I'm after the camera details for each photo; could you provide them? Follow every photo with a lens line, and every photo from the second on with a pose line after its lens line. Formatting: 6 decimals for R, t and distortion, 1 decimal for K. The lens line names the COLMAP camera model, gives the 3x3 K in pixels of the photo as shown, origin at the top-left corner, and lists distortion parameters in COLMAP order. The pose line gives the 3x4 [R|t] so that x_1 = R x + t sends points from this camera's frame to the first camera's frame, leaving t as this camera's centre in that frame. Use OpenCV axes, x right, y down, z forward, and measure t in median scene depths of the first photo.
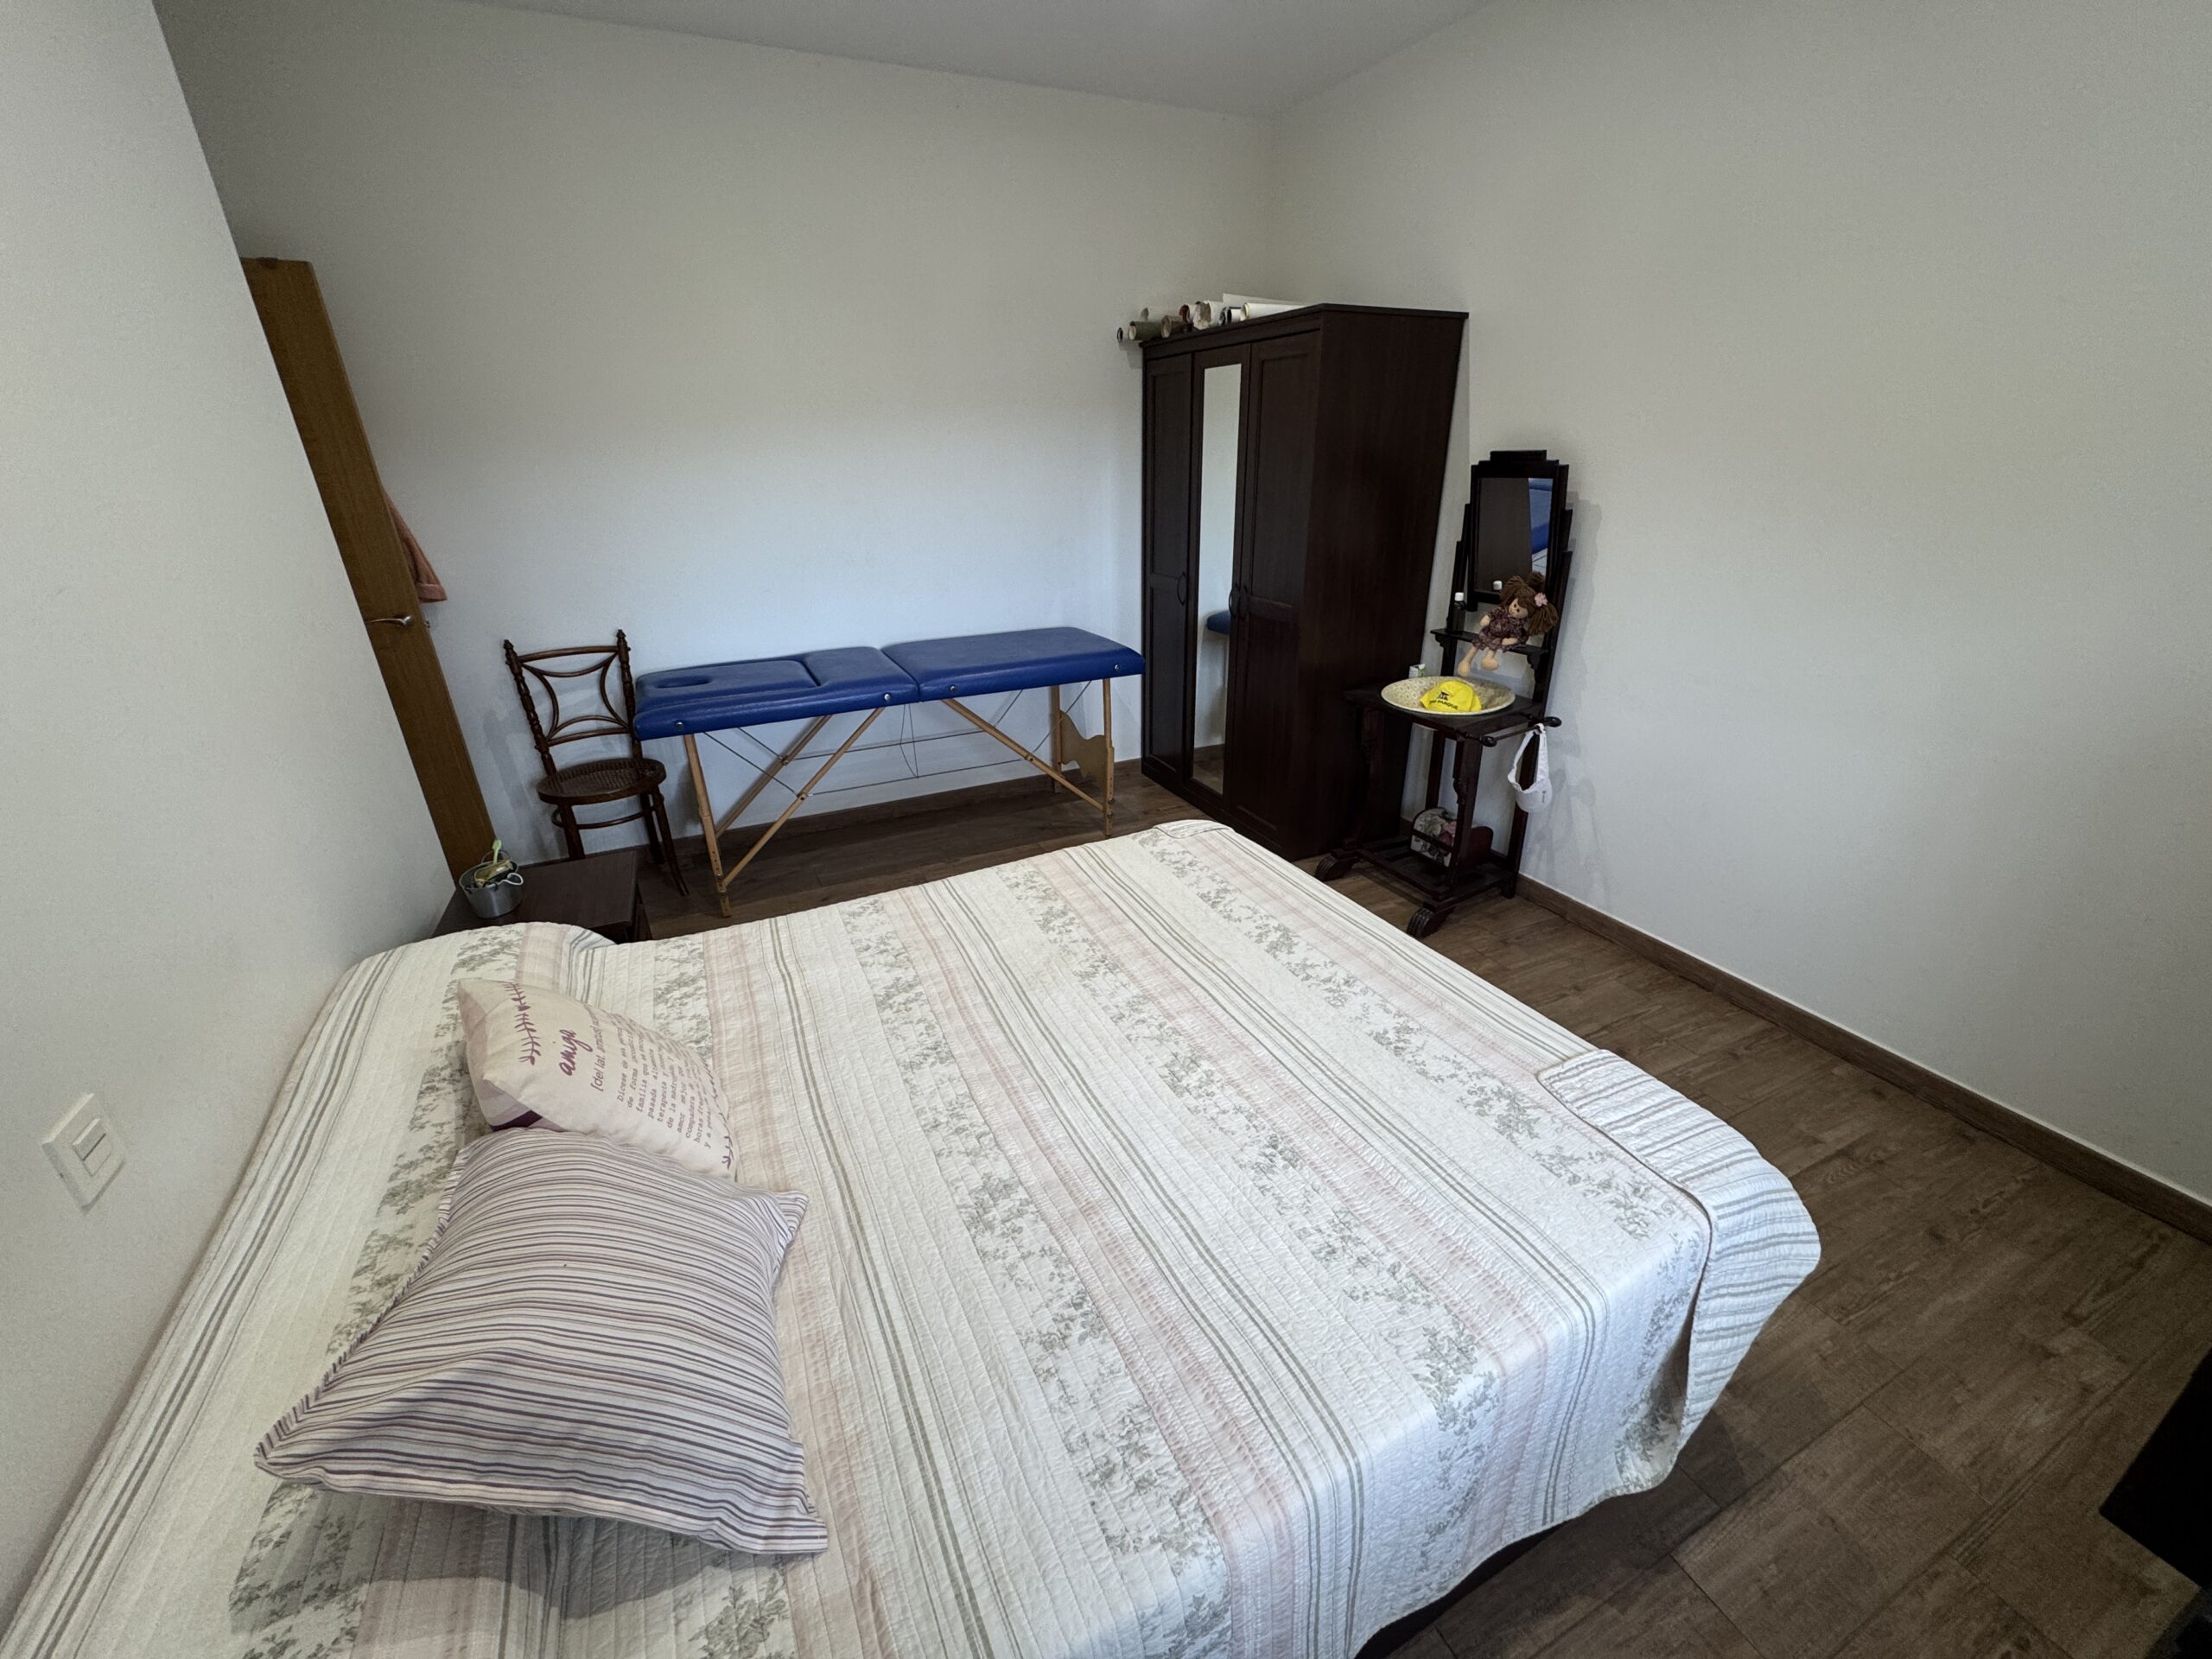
lens RADIAL K [[882.6, 0, 1105.9], [0, 882.6, 832.5], [0, 0, 1]] dist [-0.002590, 0.000765]
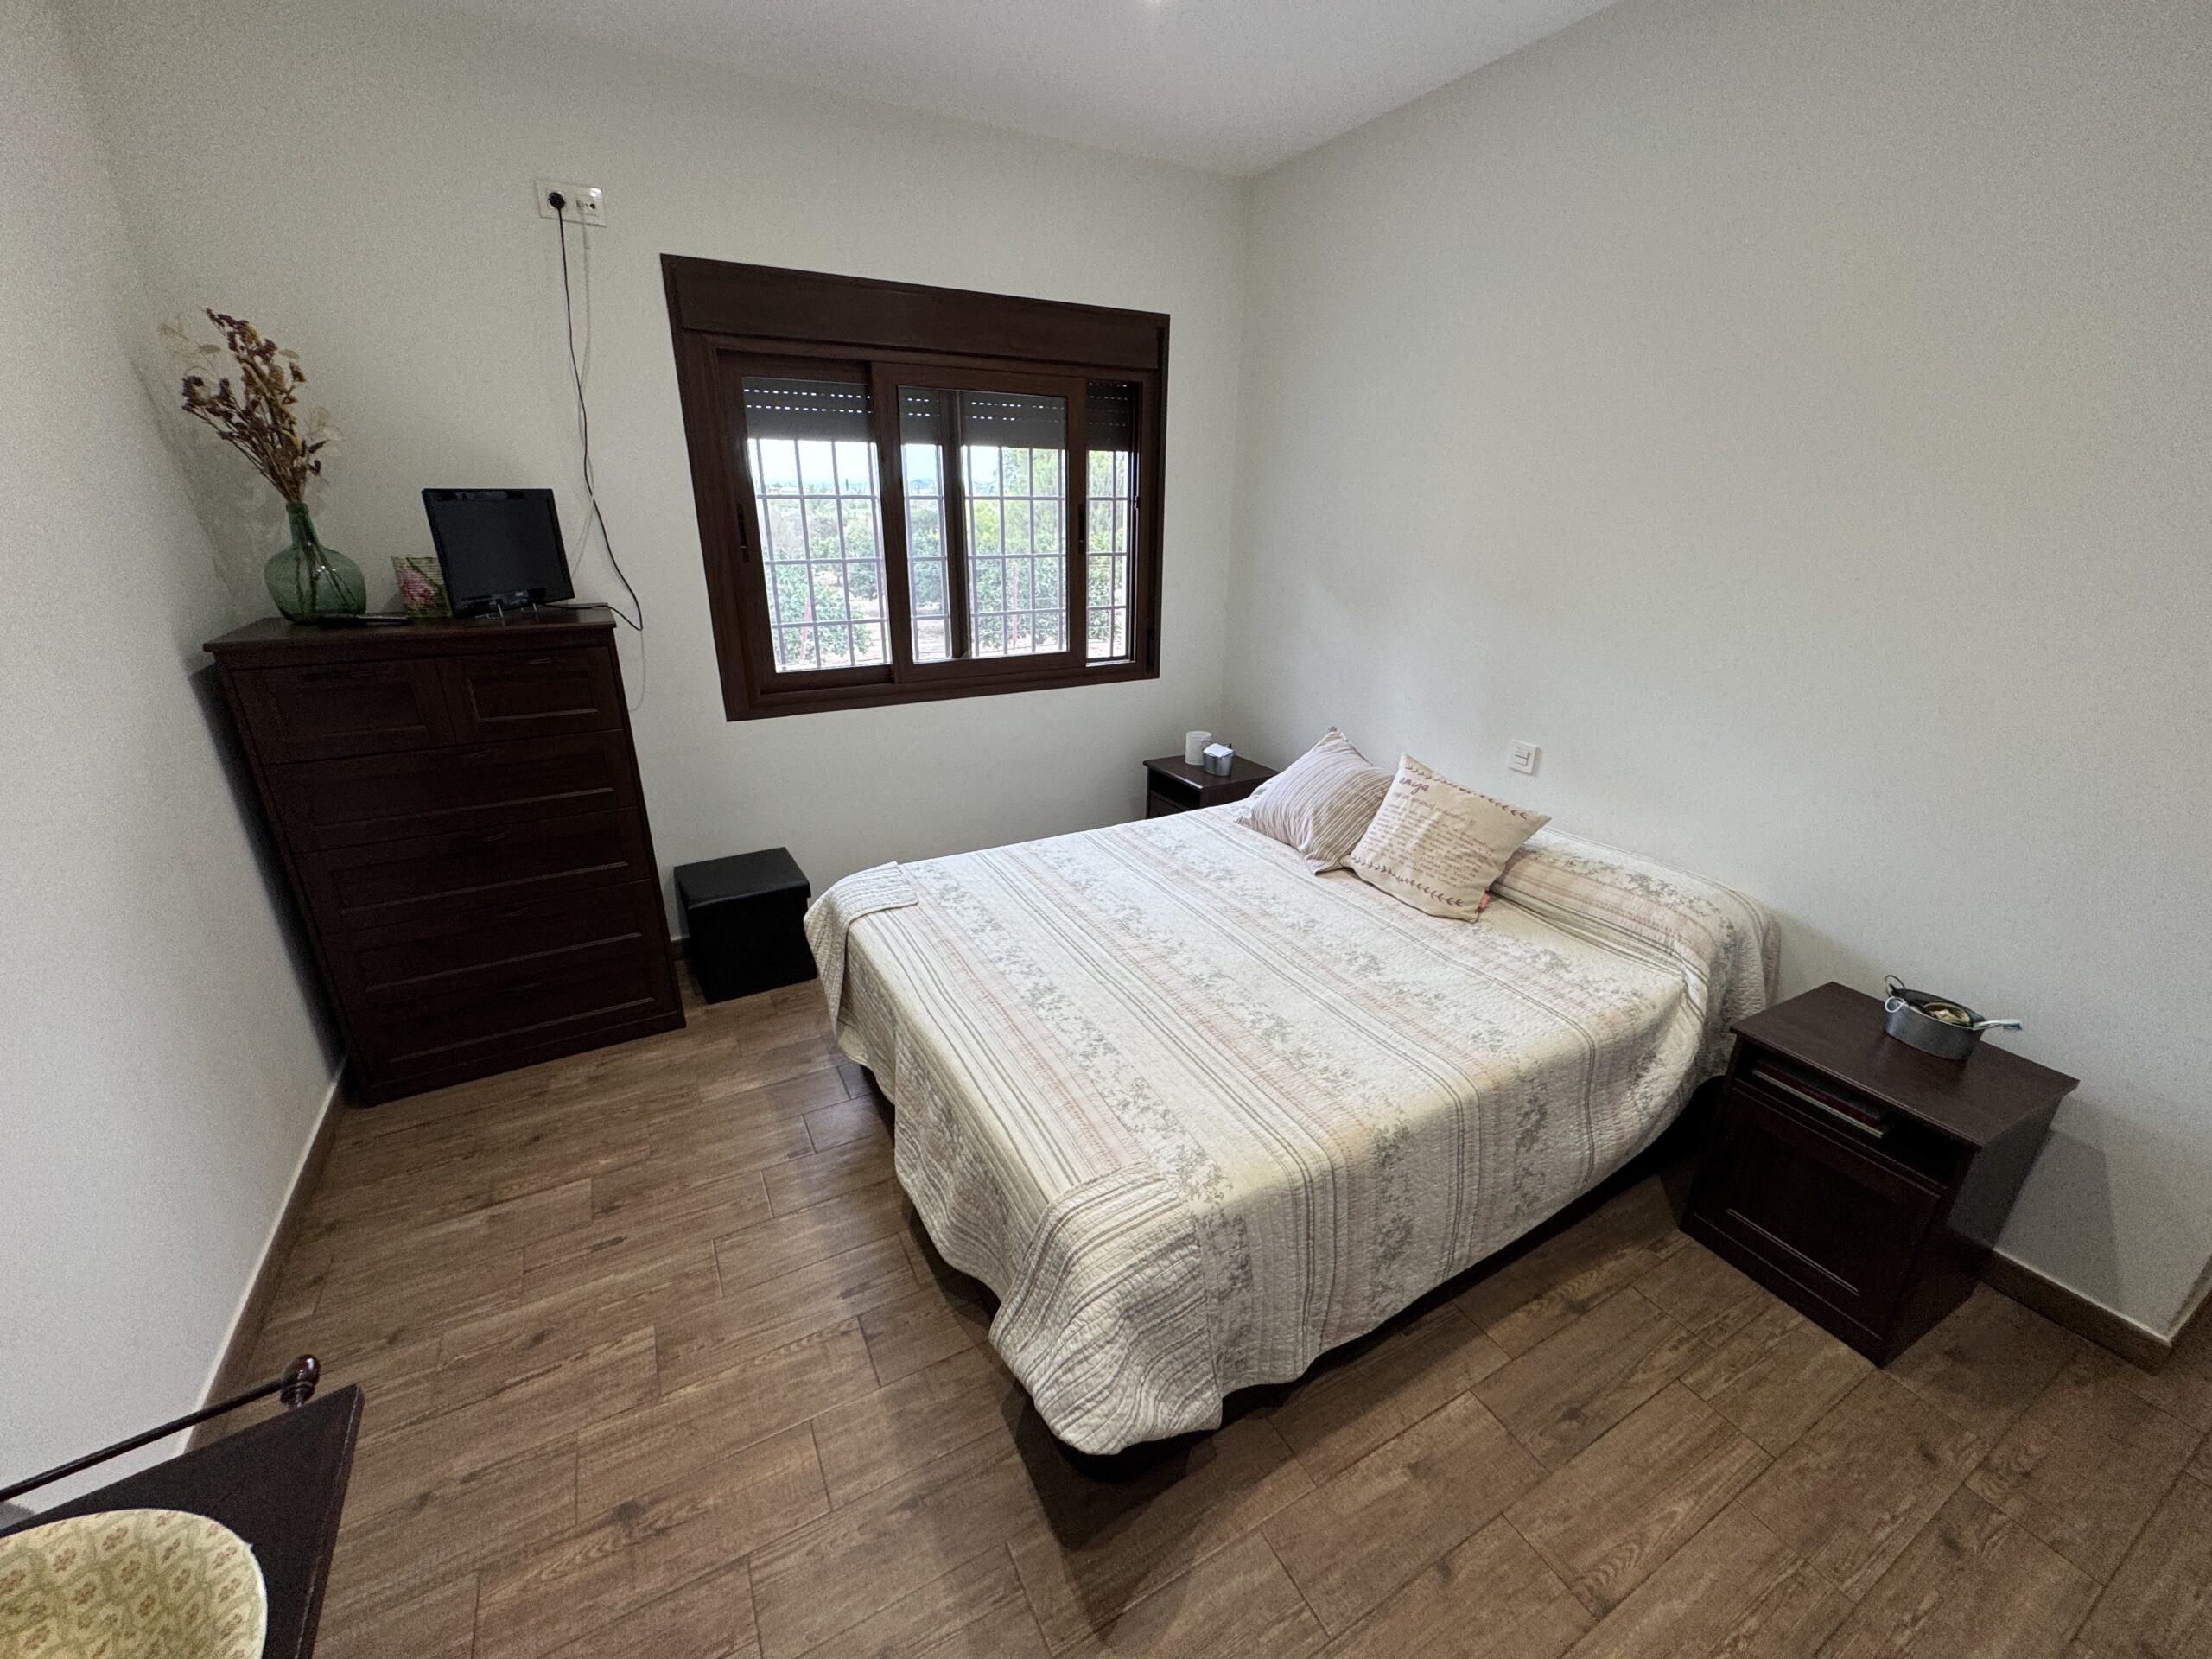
lens RADIAL K [[882.6, 0, 1105.5], [0, 882.6, 833.1], [0, 0, 1]] dist [-0.002590, 0.000765]
pose [[-0.998127, 0.033265, -0.051349, 0.176228], [-0.012149, 0.714801, 0.699223, -0.772257], [0.059964, 0.698536, -0.713058, 1.677277]]
